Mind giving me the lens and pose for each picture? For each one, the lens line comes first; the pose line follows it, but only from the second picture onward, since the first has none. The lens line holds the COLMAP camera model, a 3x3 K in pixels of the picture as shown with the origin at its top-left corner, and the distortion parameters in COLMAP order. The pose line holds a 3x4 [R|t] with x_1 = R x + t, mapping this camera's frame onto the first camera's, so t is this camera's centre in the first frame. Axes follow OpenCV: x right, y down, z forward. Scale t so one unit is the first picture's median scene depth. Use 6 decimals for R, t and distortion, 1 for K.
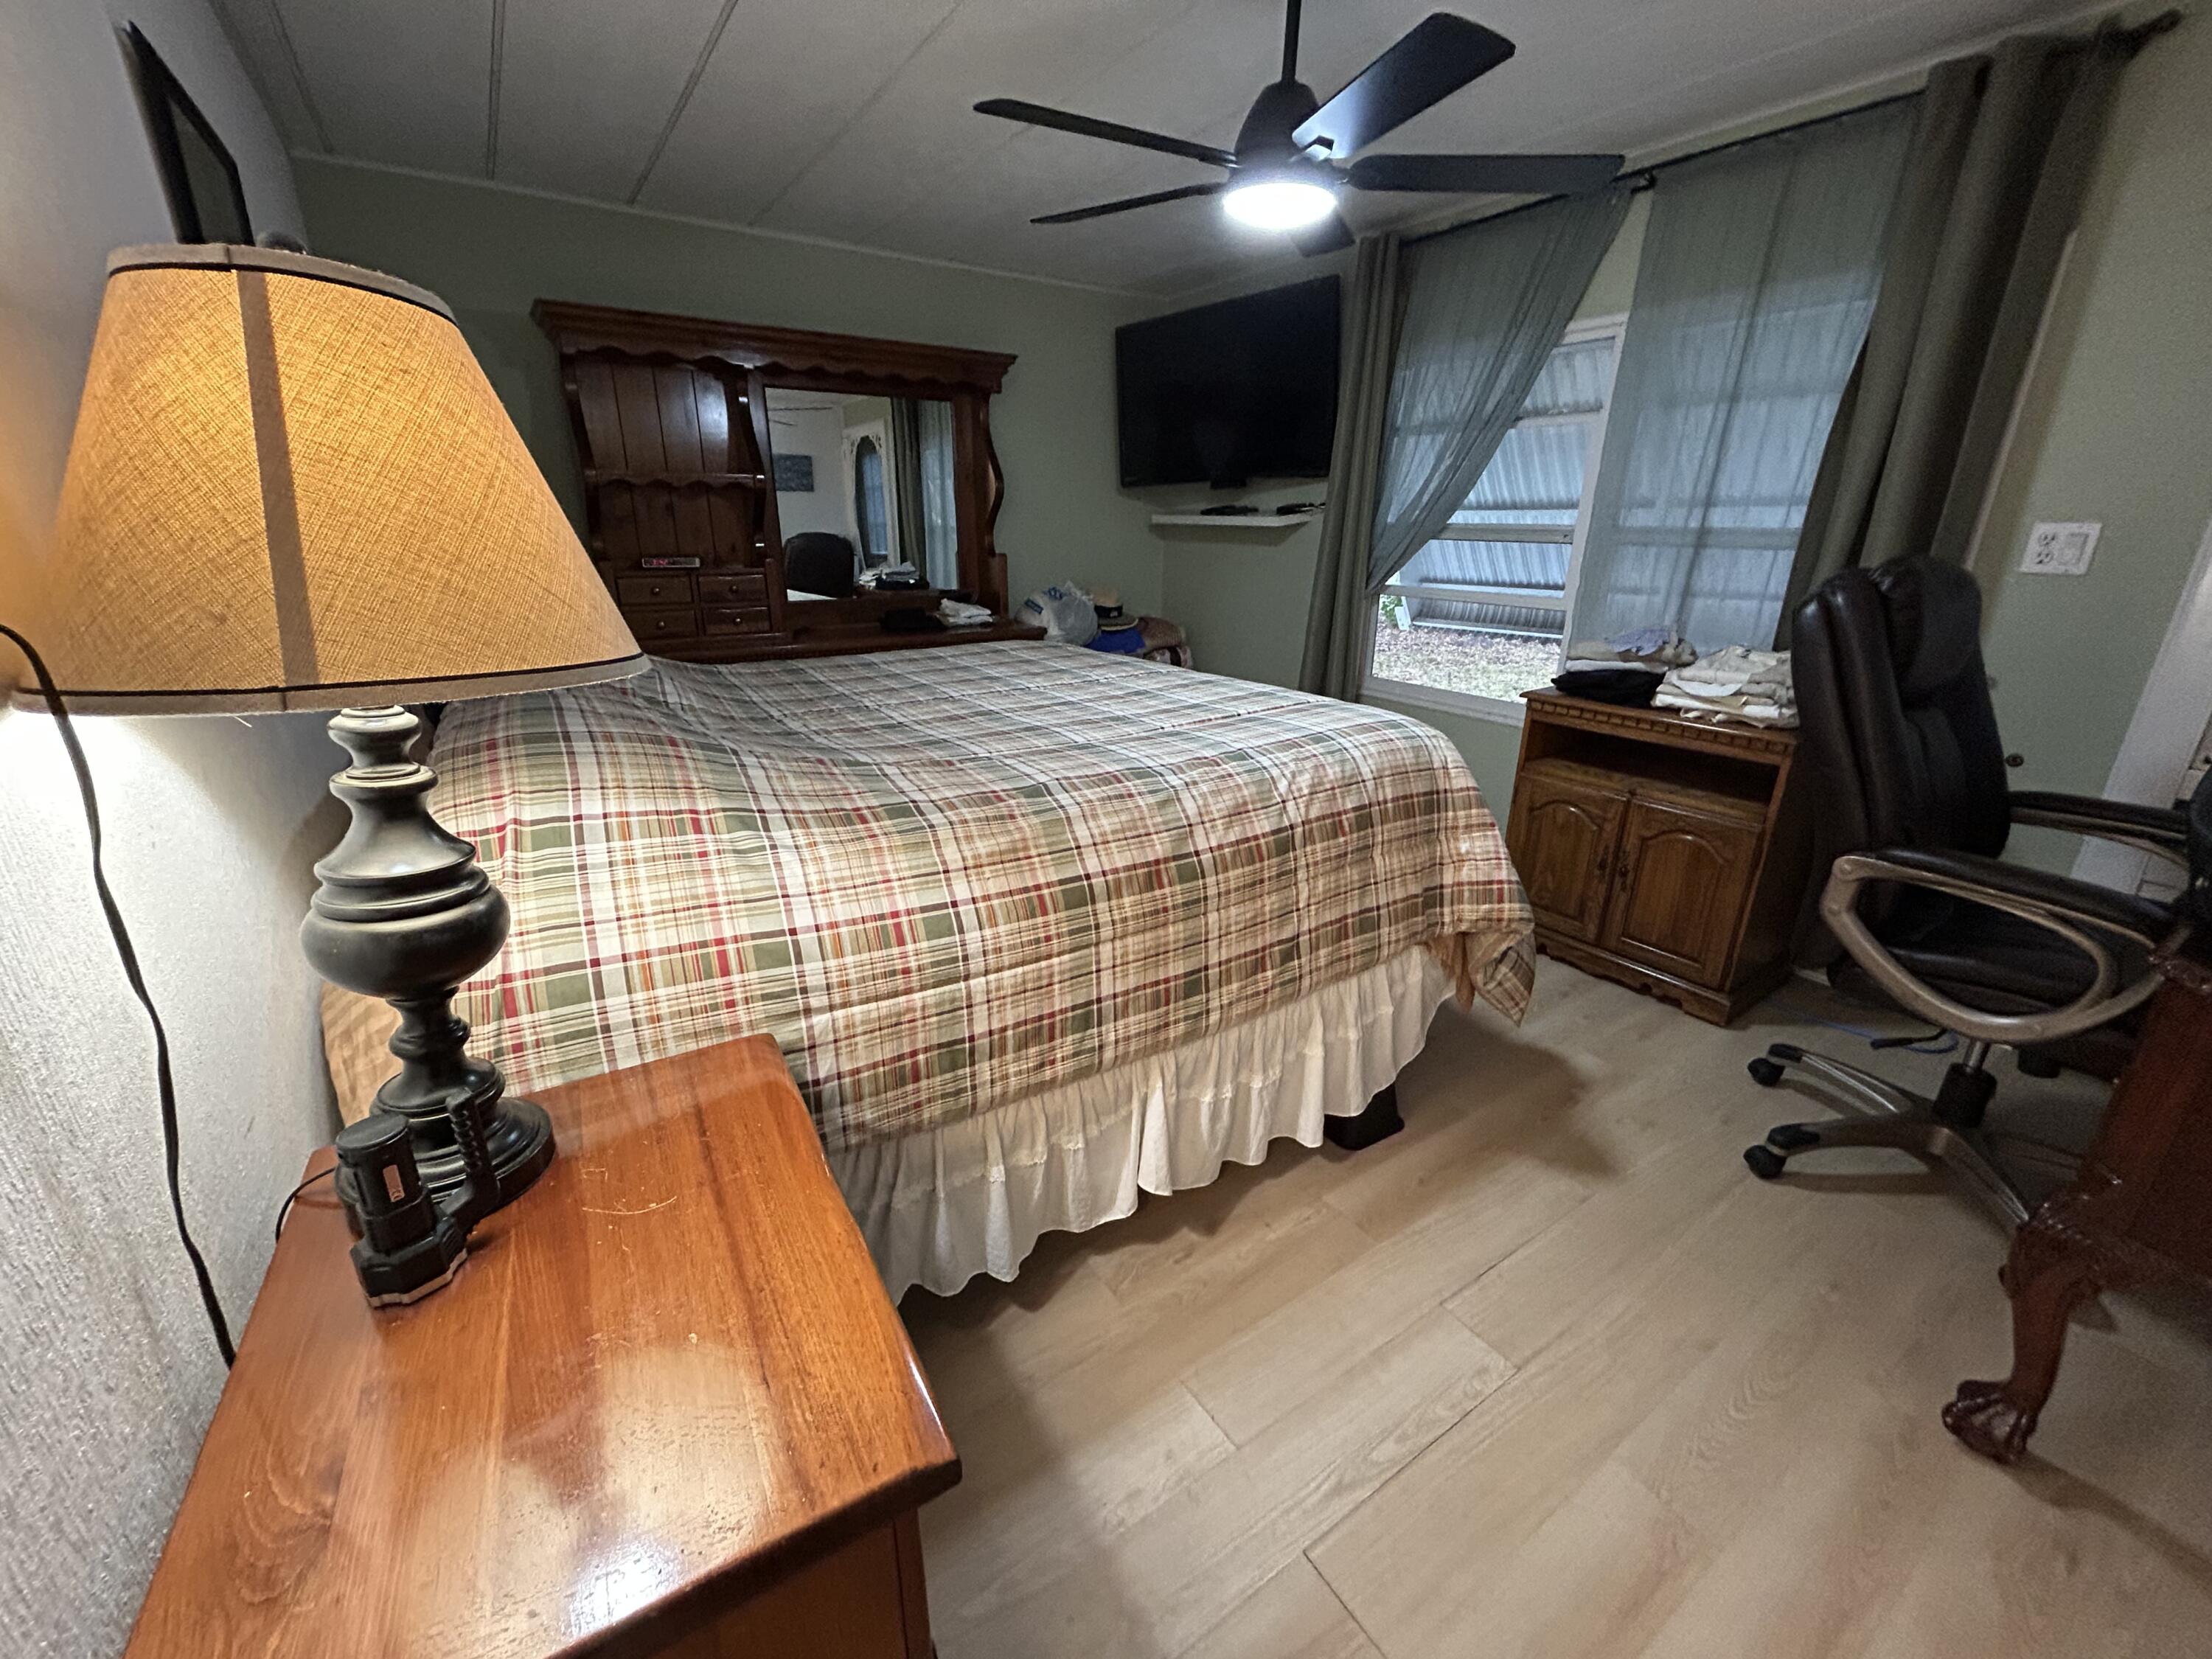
lens RADIAL K [[890.3, 0, 1110.5], [0, 890.3, 830.6], [0, 0, 1]] dist [-0.002943, 0.000623]
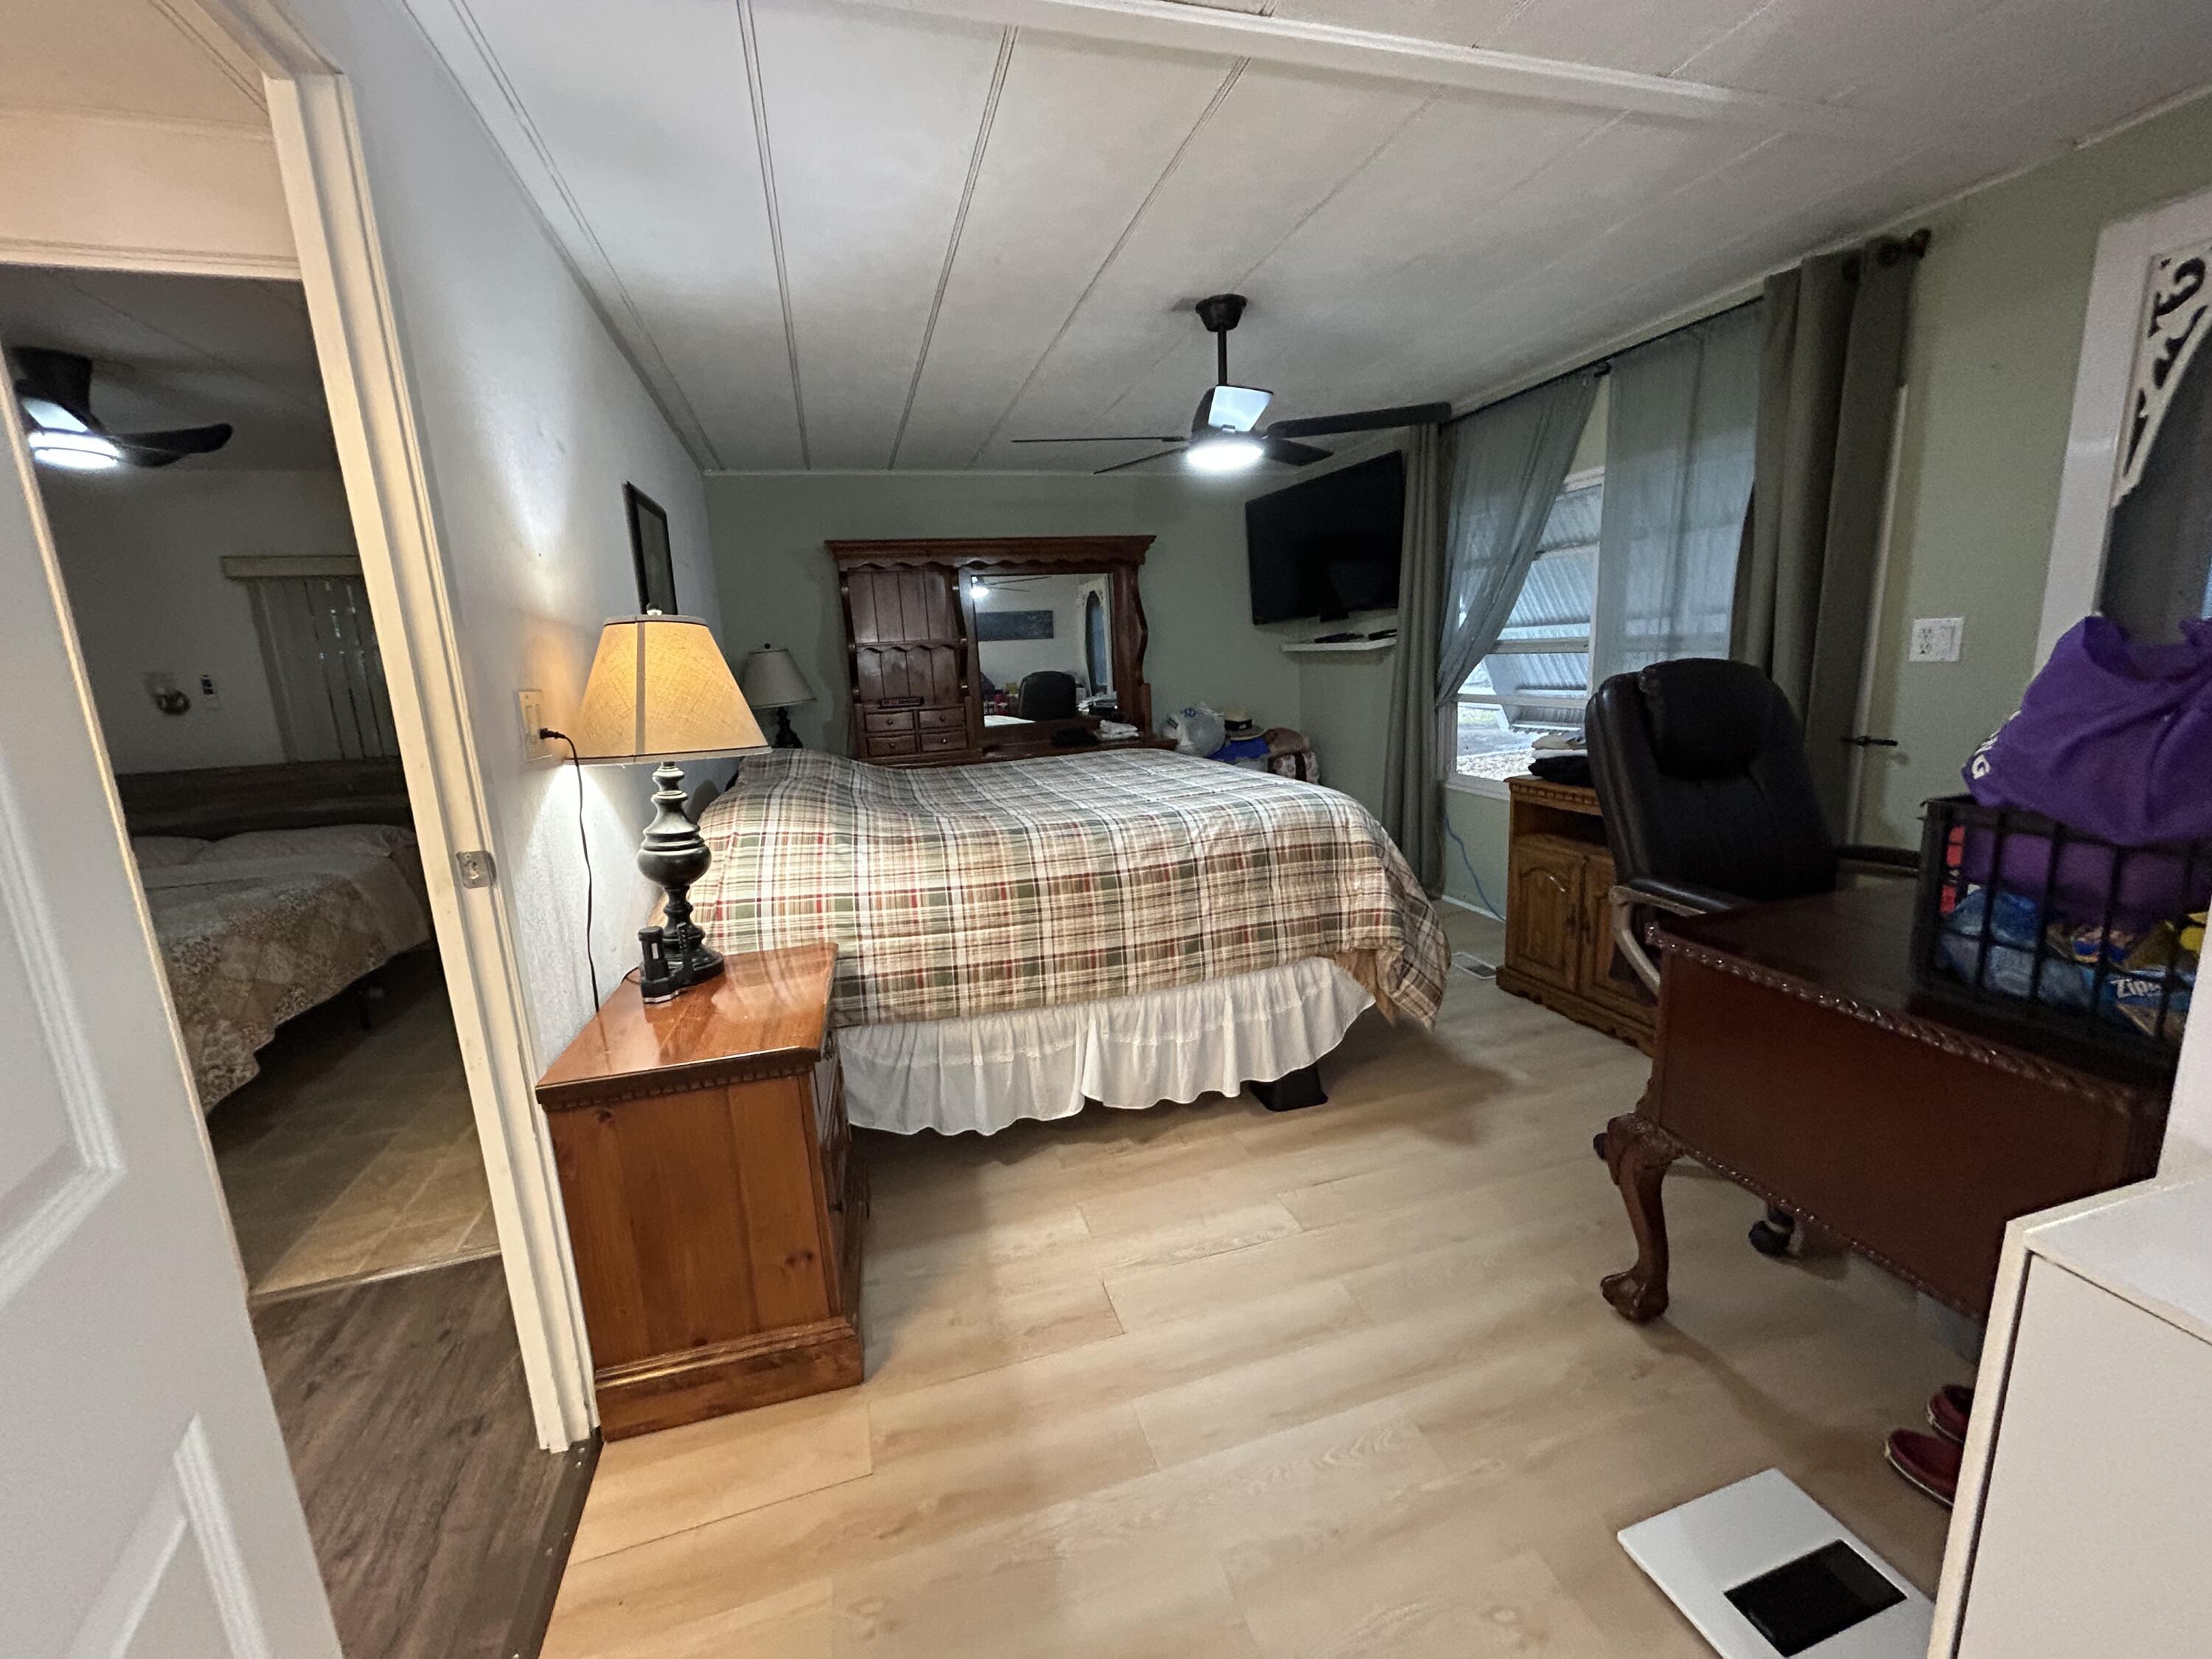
lens RADIAL K [[884.8, 0, 1112.3], [0, 884.8, 831.2], [0, 0, 1]] dist [-0.001803, -0.000050]
pose [[0.956344, -0.000360, -0.292242, 0.507826], [-0.037201, 0.991714, -0.122959, 0.136686], [0.289864, 0.128463, 0.948407, -0.456795]]
